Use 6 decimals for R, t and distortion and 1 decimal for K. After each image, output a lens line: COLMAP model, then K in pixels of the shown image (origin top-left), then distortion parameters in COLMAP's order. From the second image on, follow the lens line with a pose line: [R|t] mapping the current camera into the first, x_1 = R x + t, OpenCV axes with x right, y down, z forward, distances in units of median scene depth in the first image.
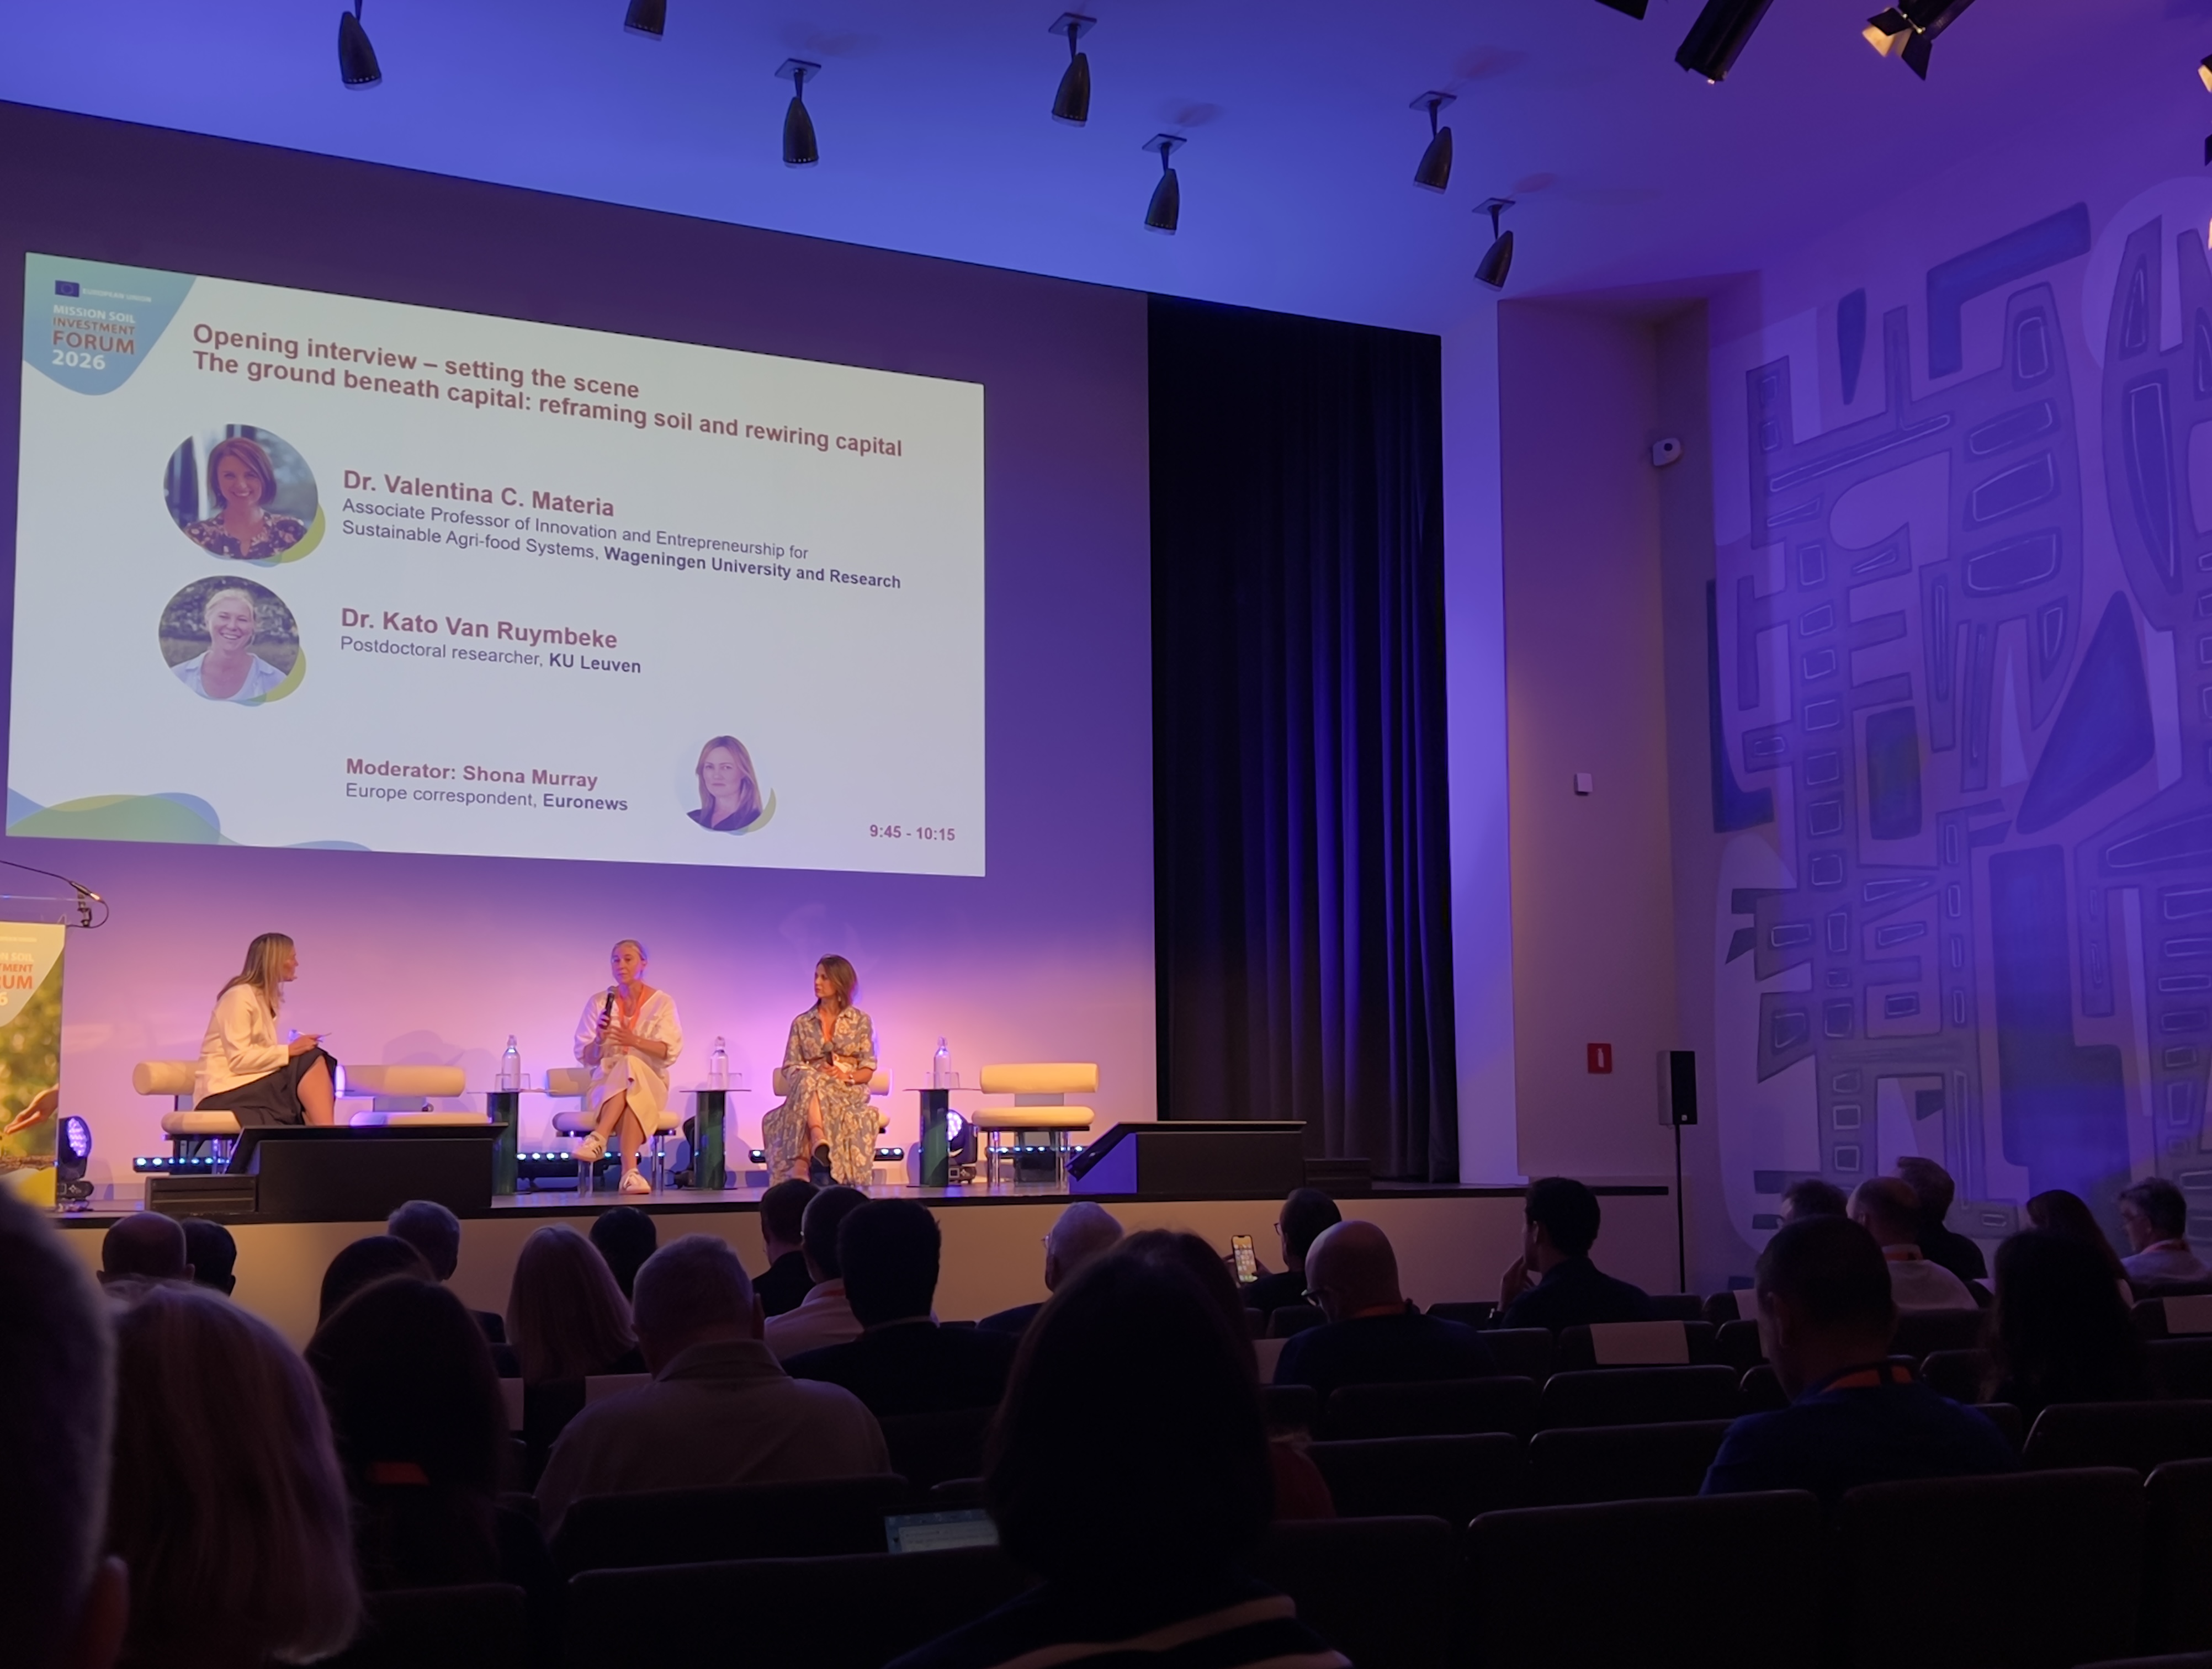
lens RADIAL K [[2657.7, 0, 1101.5], [0, 2657.7, 833.6], [0, 0, 1]] dist [0.061904, 0.000000]
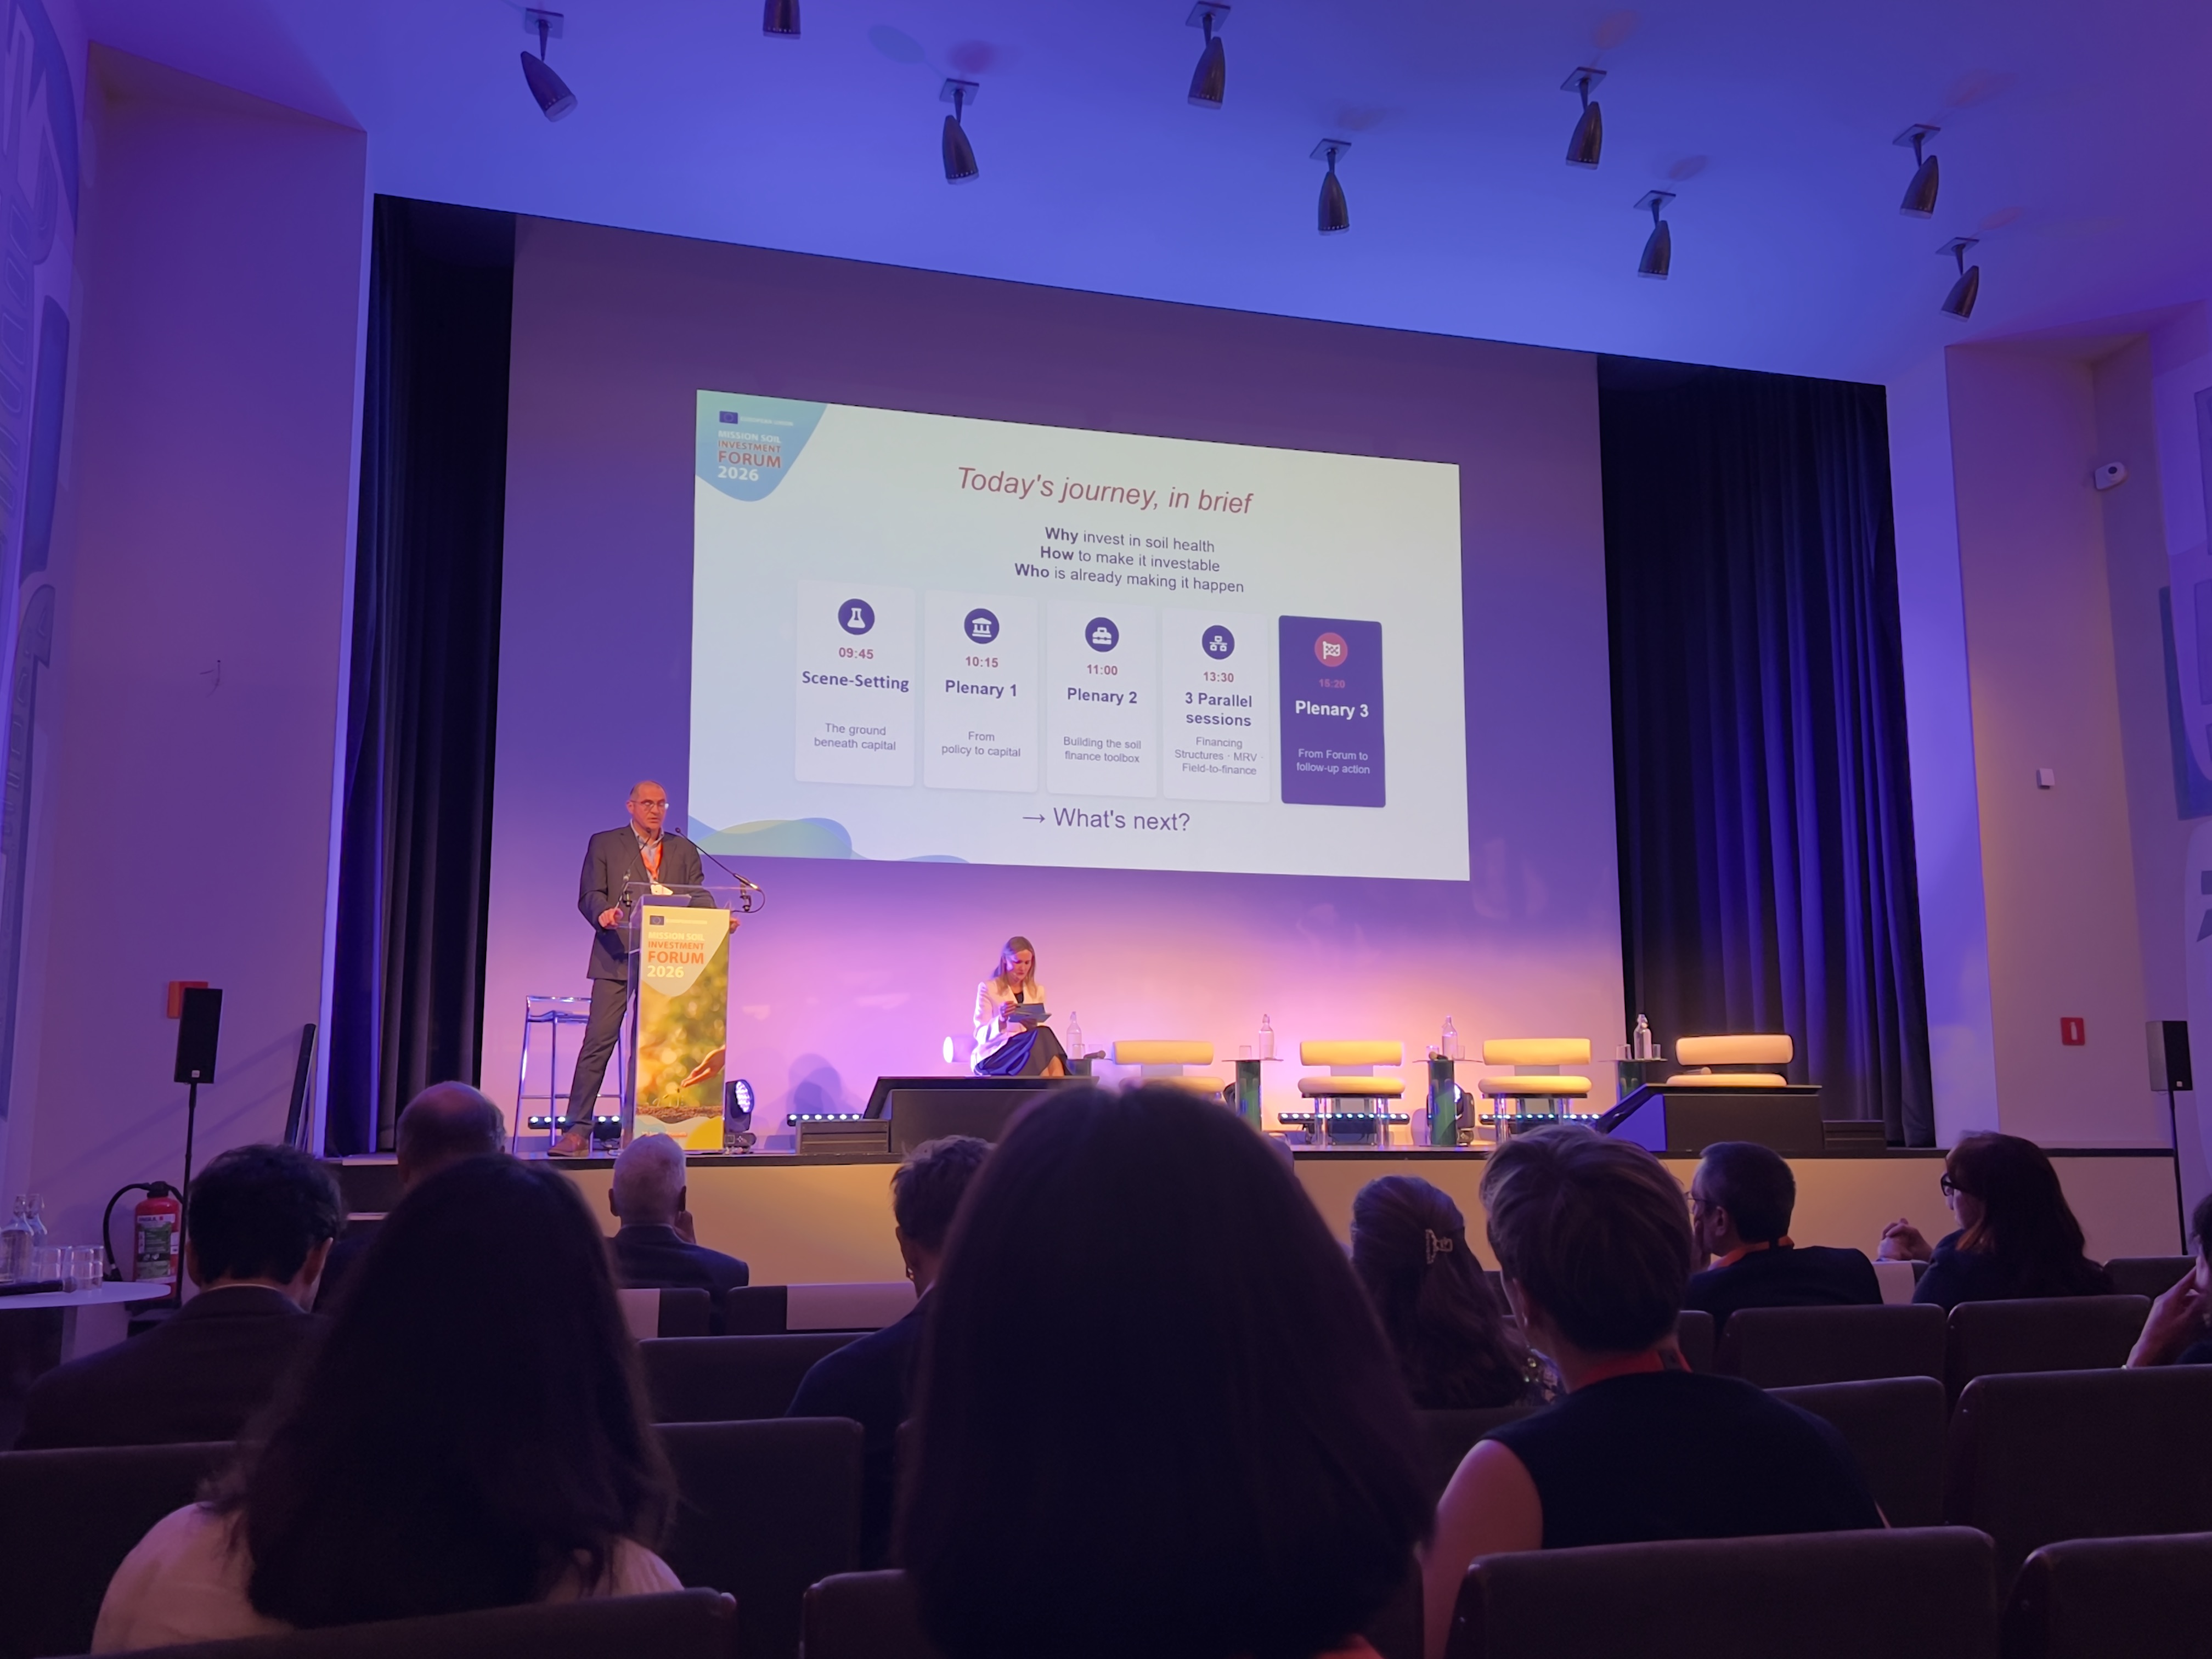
lens RADIAL K [[1928.2, 0, 1095.0], [0, 1928.2, 843.0], [0, 0, 1]] dist [0.042195, -0.043683]
pose [[0.982289, -0.023668, -0.185872, -0.055021], [0.017844, 0.999298, -0.032946, 0.027588], [0.186521, 0.029046, 0.982021, 0.154254]]
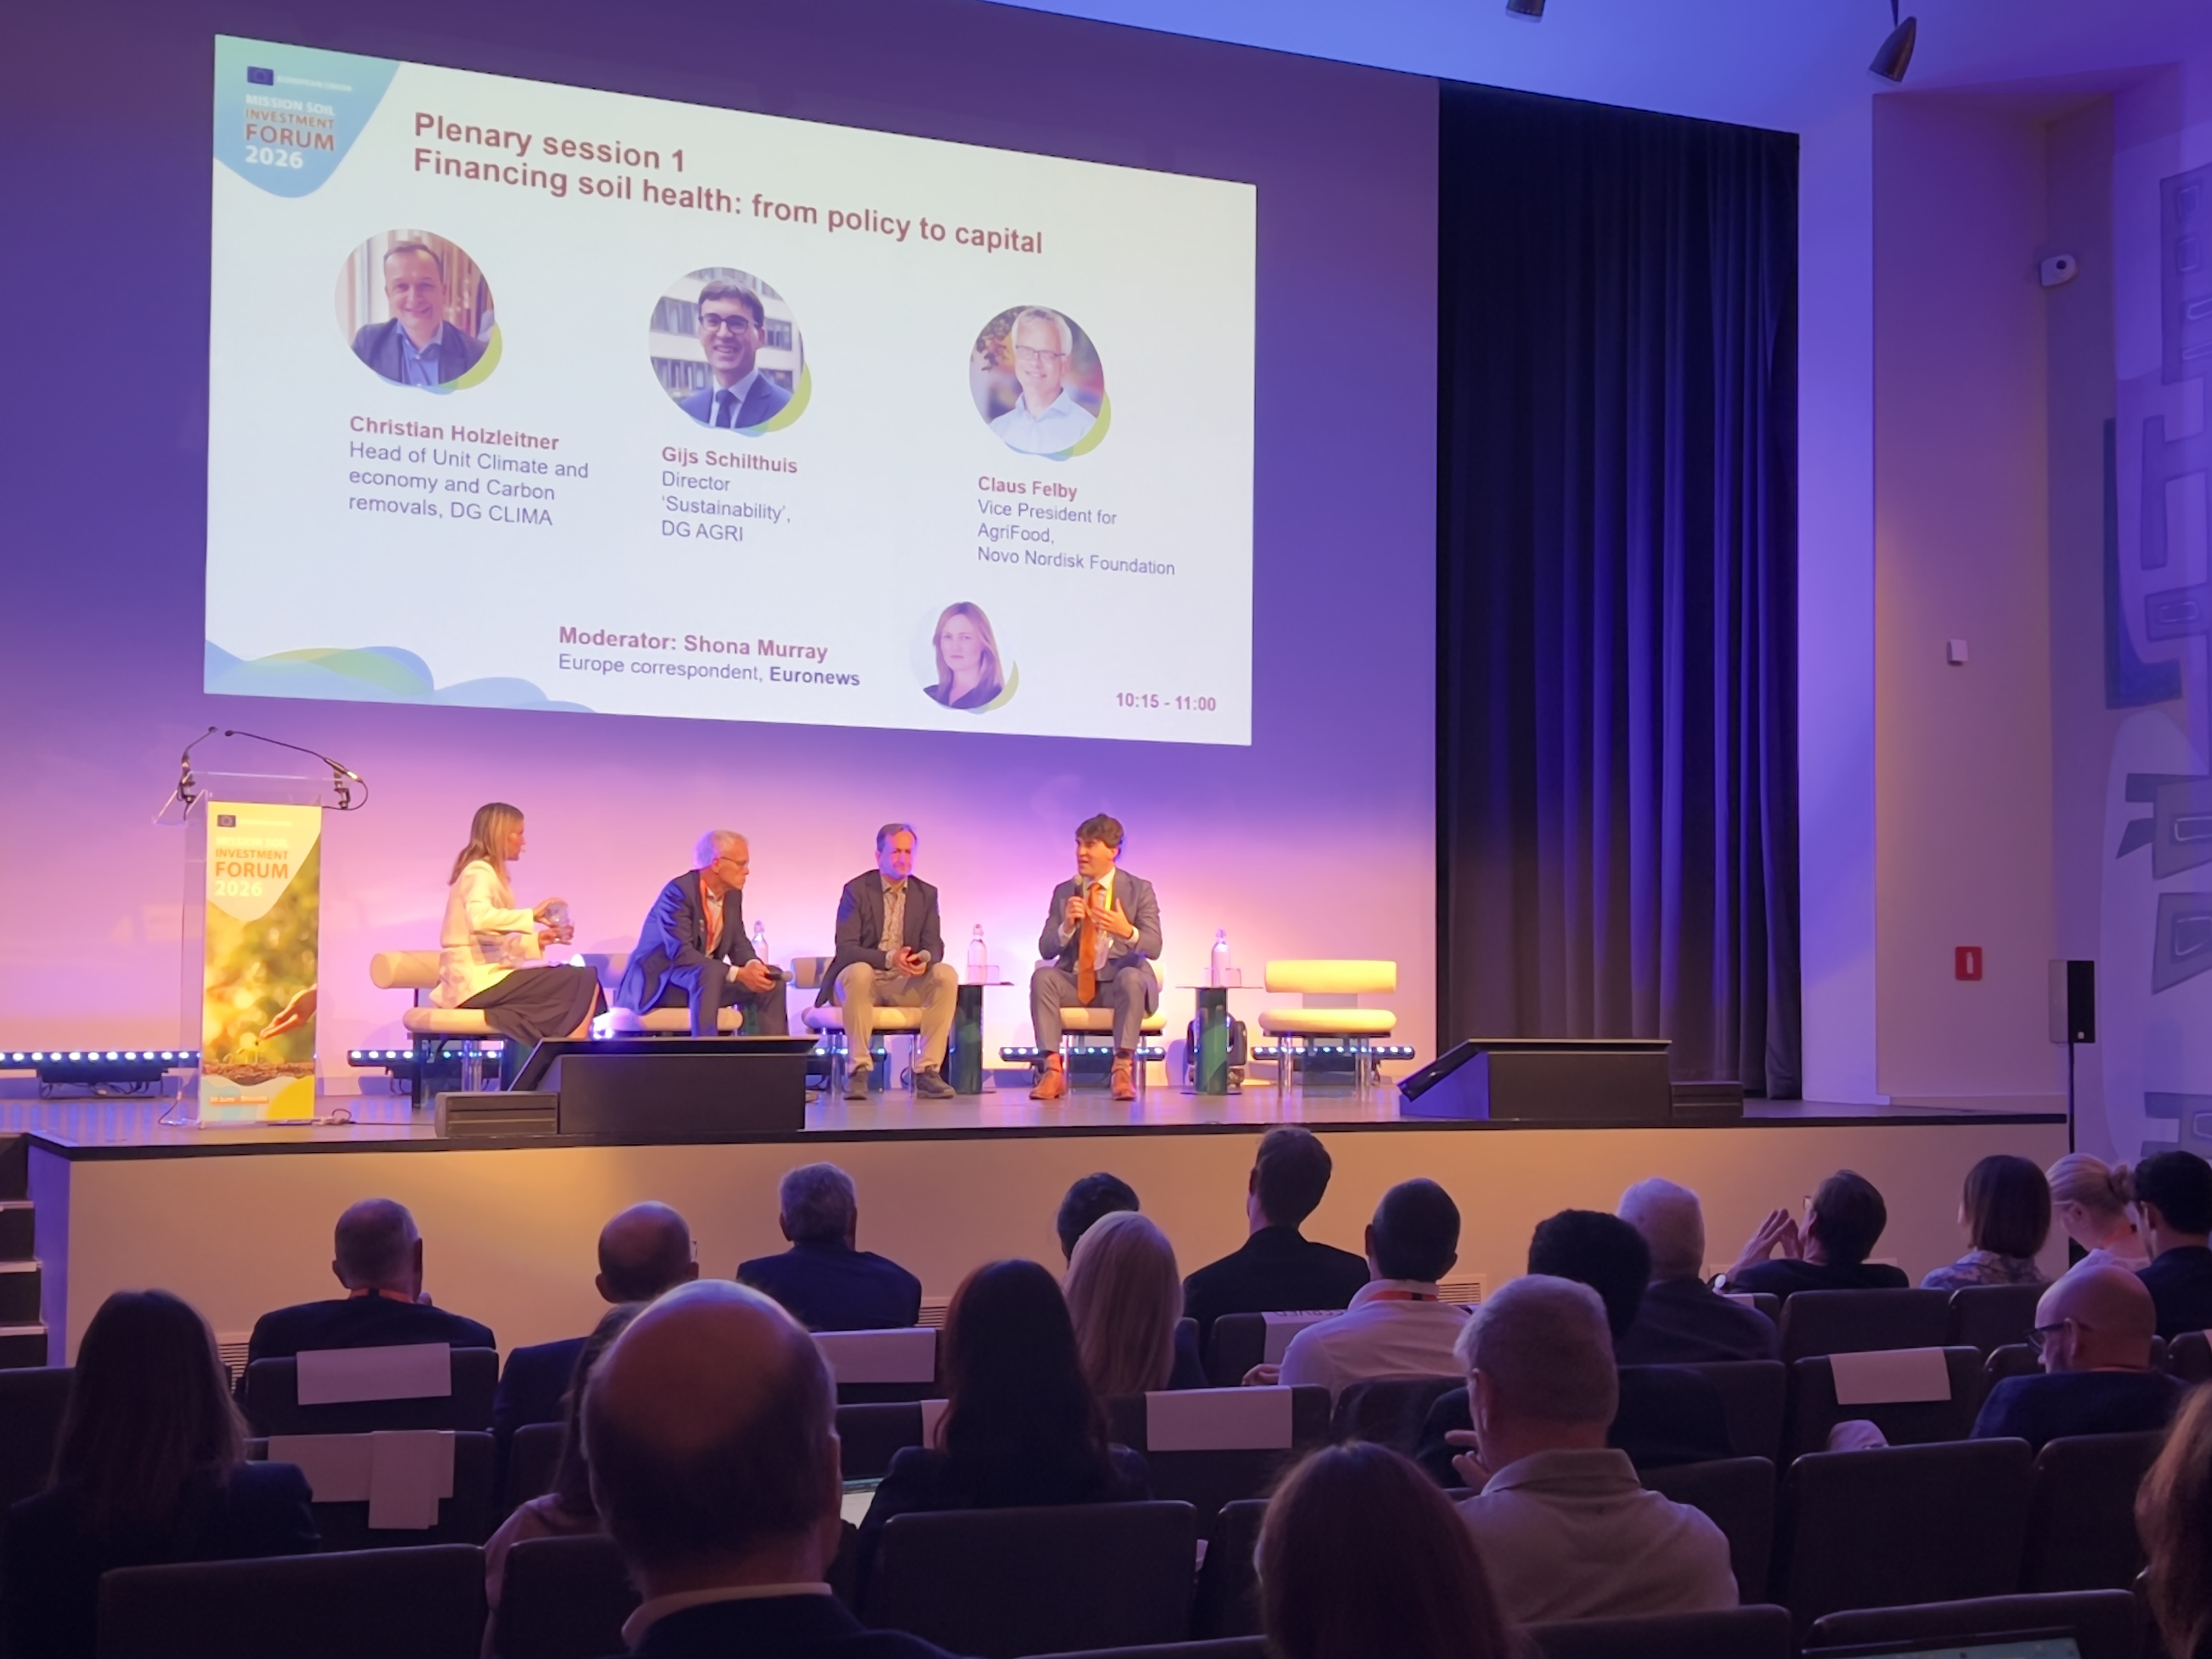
lens RADIAL K [[2869.2, 0, 1102.3], [0, 2869.2, 828.1], [0, 0, 1]] dist [0.061827, 0.000000]
pose [[0.999525, 0.013318, -0.027794, -0.076492], [-0.011651, 0.998173, 0.059288, -0.014401], [0.028532, -0.058936, 0.997854, 0.037351]]
